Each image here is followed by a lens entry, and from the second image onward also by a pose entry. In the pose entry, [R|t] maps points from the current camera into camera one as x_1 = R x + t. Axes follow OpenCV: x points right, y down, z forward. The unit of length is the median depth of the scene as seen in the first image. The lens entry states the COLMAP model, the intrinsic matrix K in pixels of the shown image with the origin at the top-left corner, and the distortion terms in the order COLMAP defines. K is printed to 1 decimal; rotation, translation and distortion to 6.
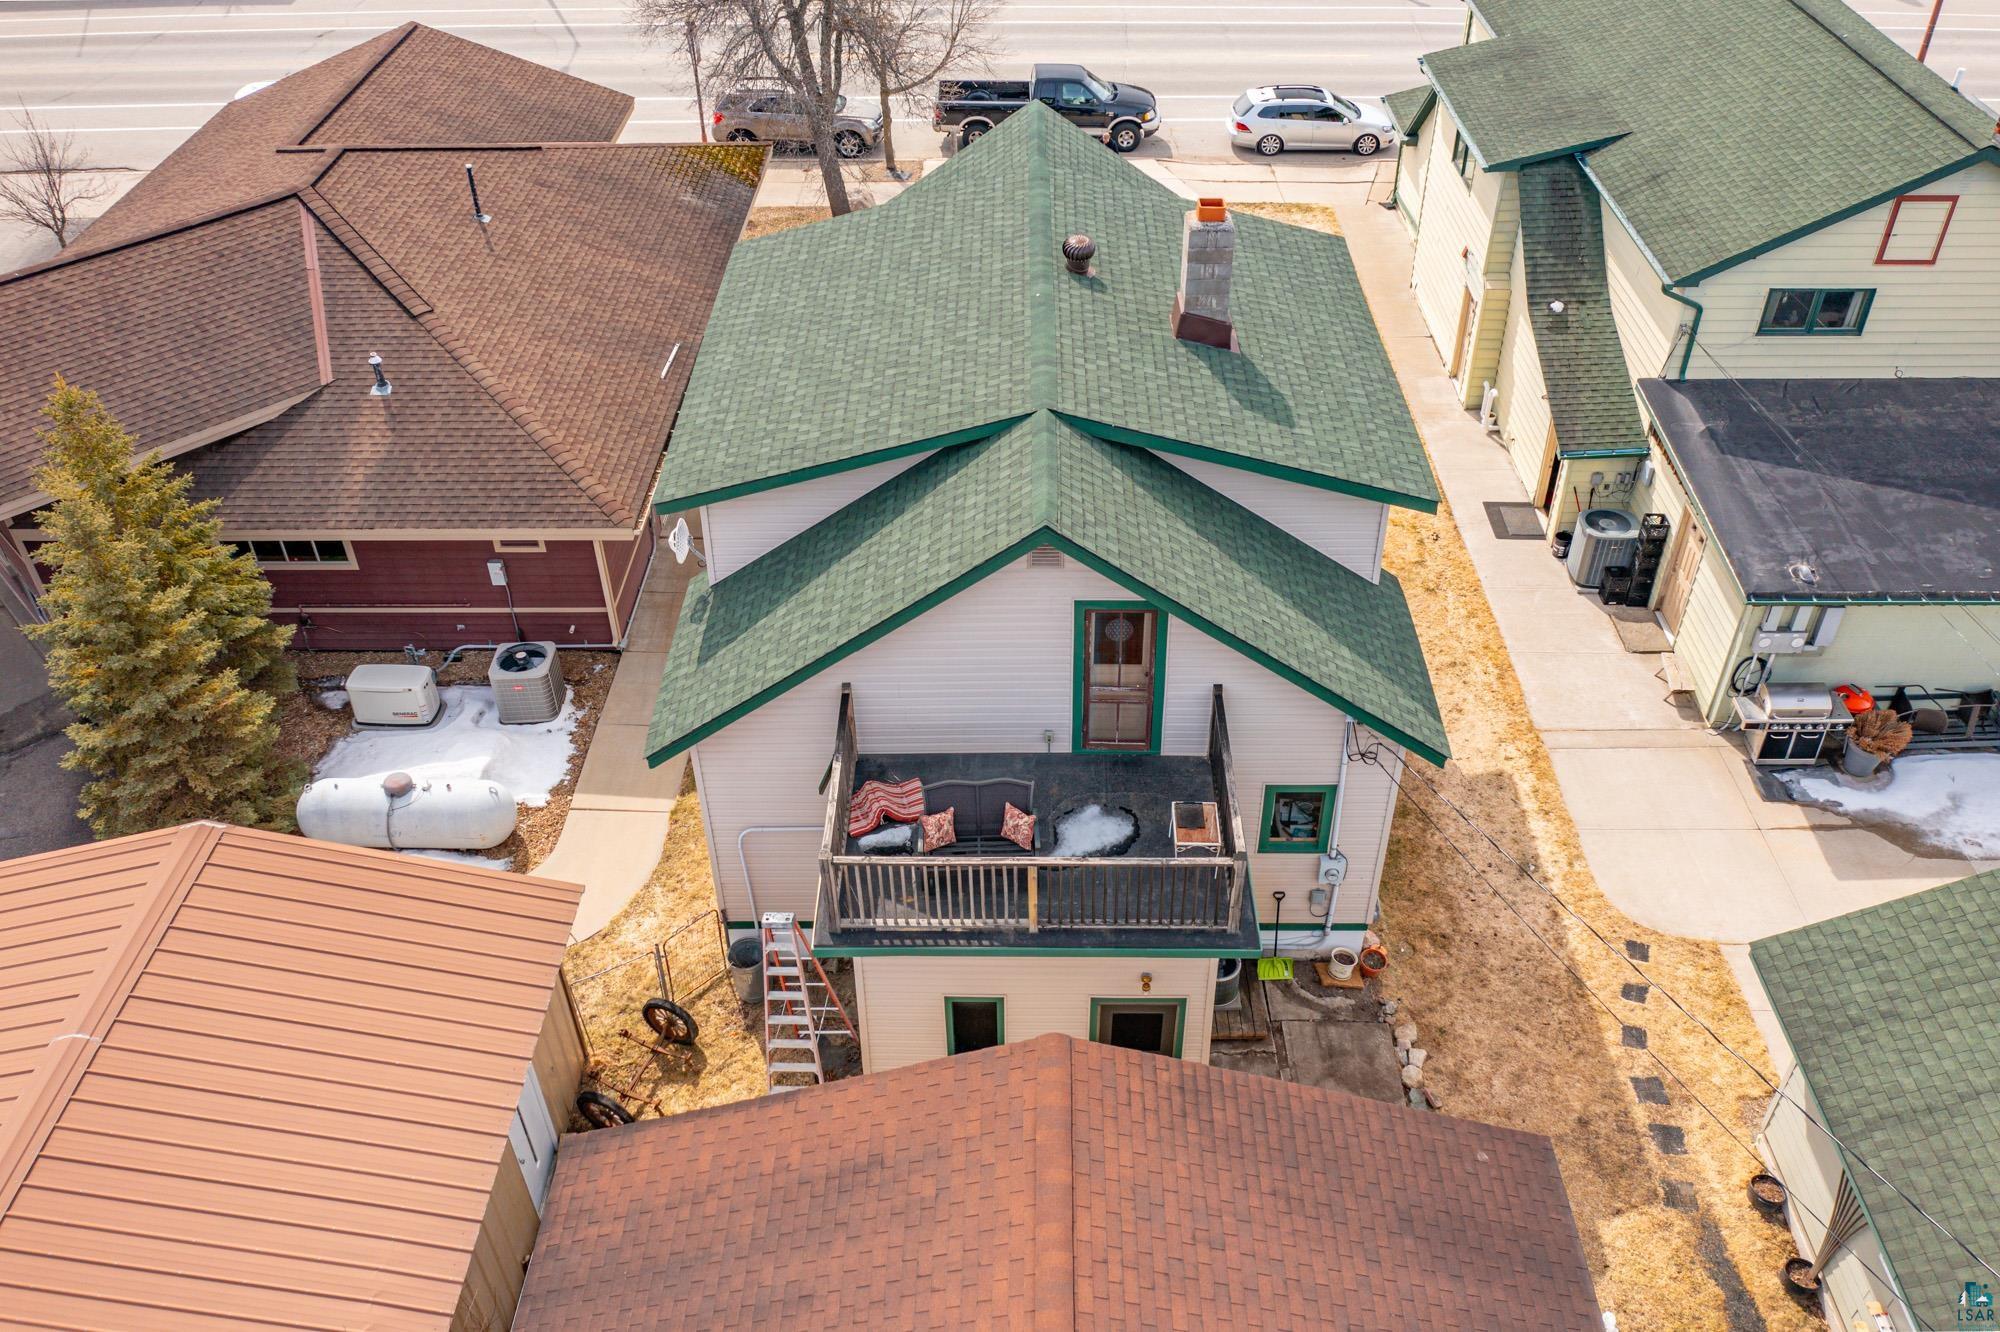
lens RADIAL K [[1646.8, 0, 991.8], [0, 1646.8, 692.5], [0, 0, 1]] dist [-0.025207, 0.011286]
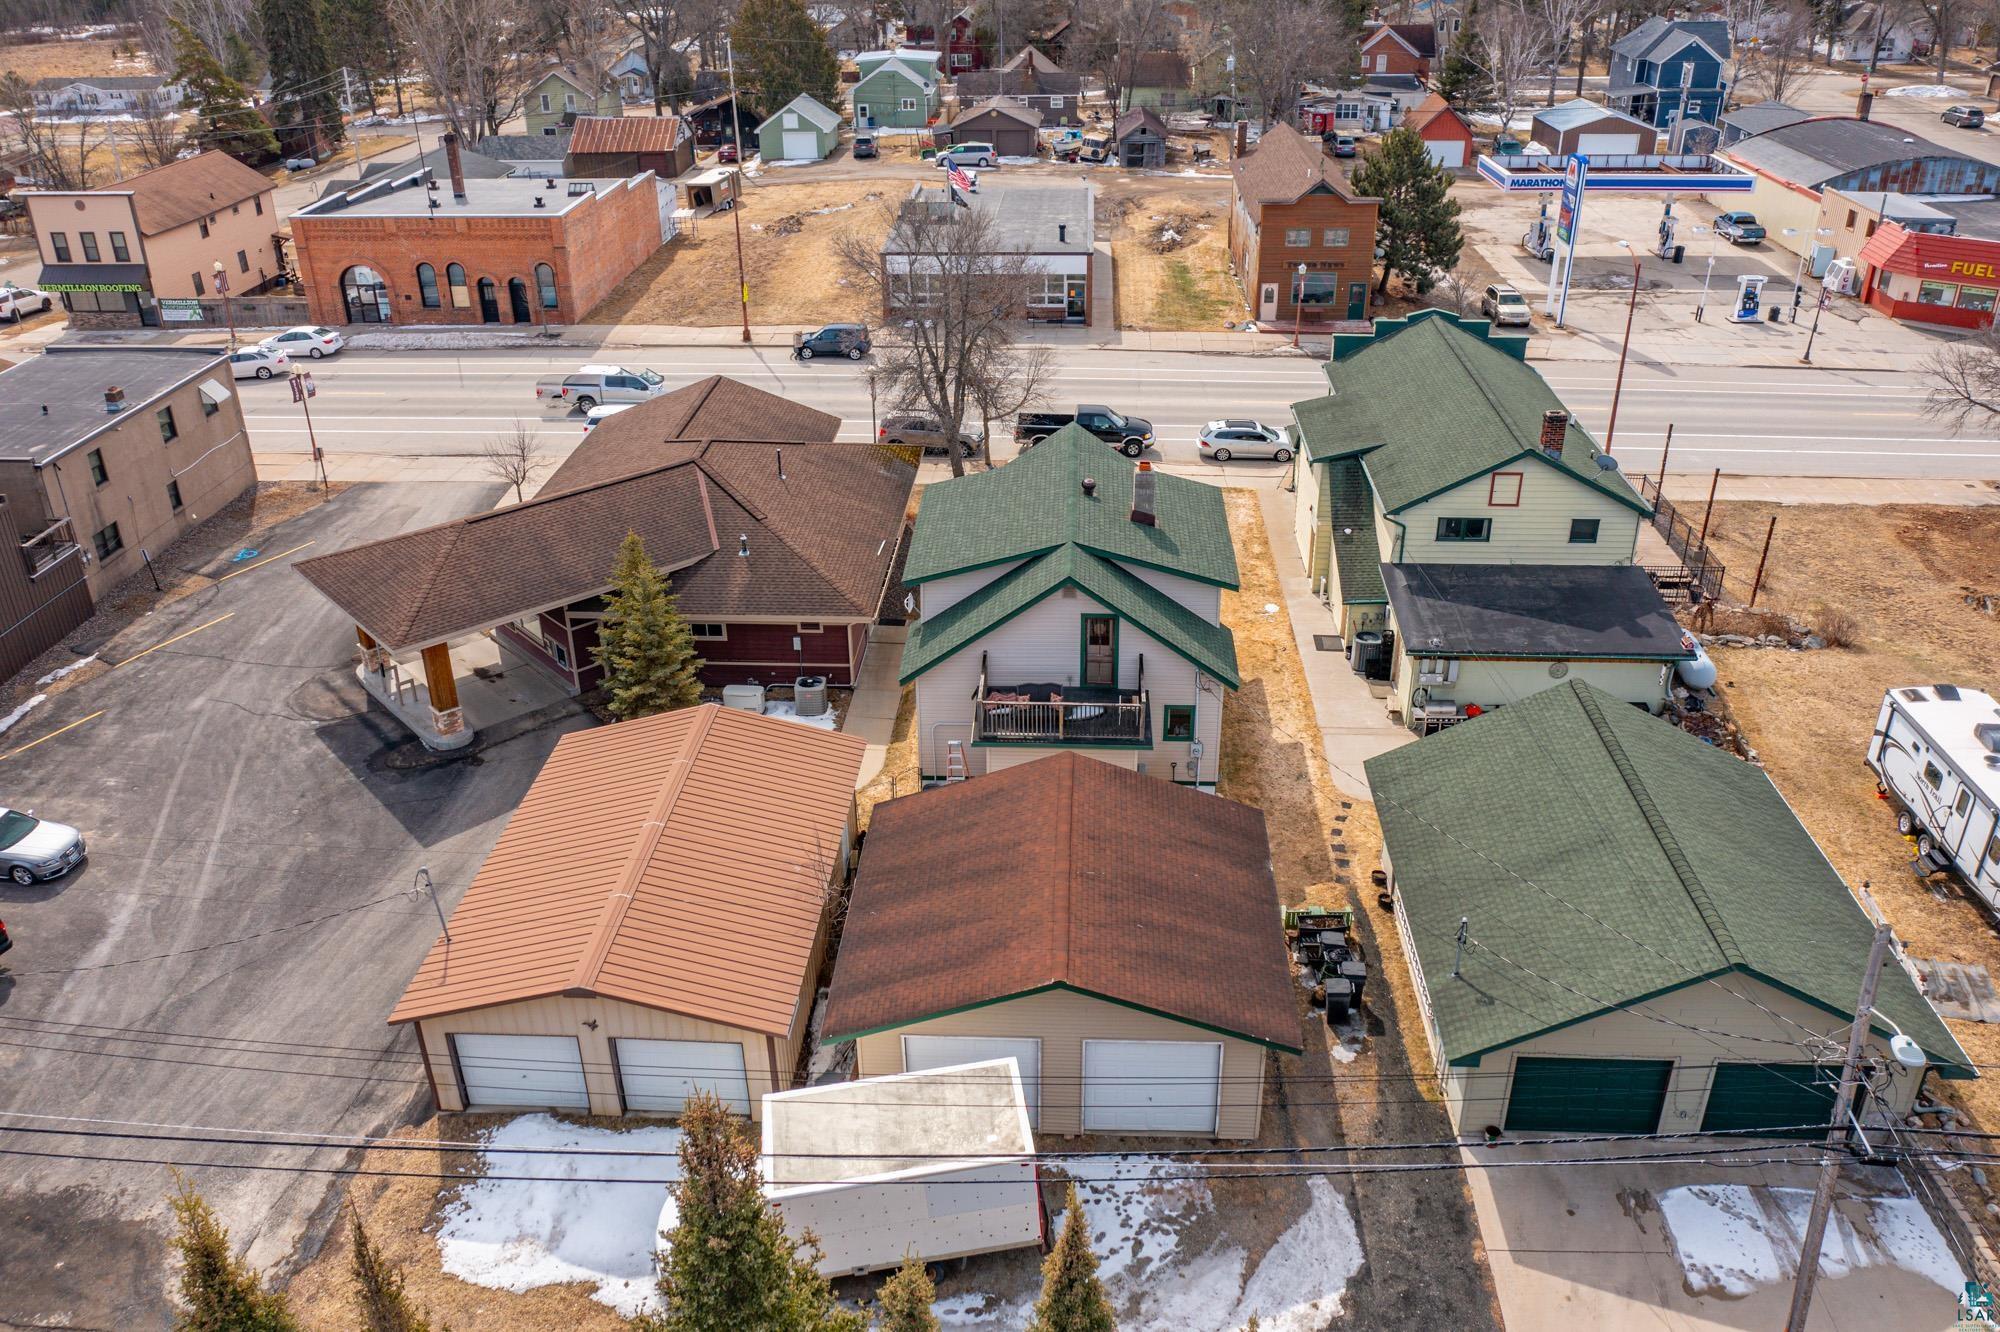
lens RADIAL K [[1646.8, 0, 991.8], [0, 1646.8, 692.5], [0, 0, 1]] dist [-0.025207, 0.011286]
pose [[0.999233, 0.022844, -0.031801, -0.001207], [-0.028467, 0.981474, -0.189468, 0.359664], [0.026884, 0.190228, 0.981372, -0.945864]]
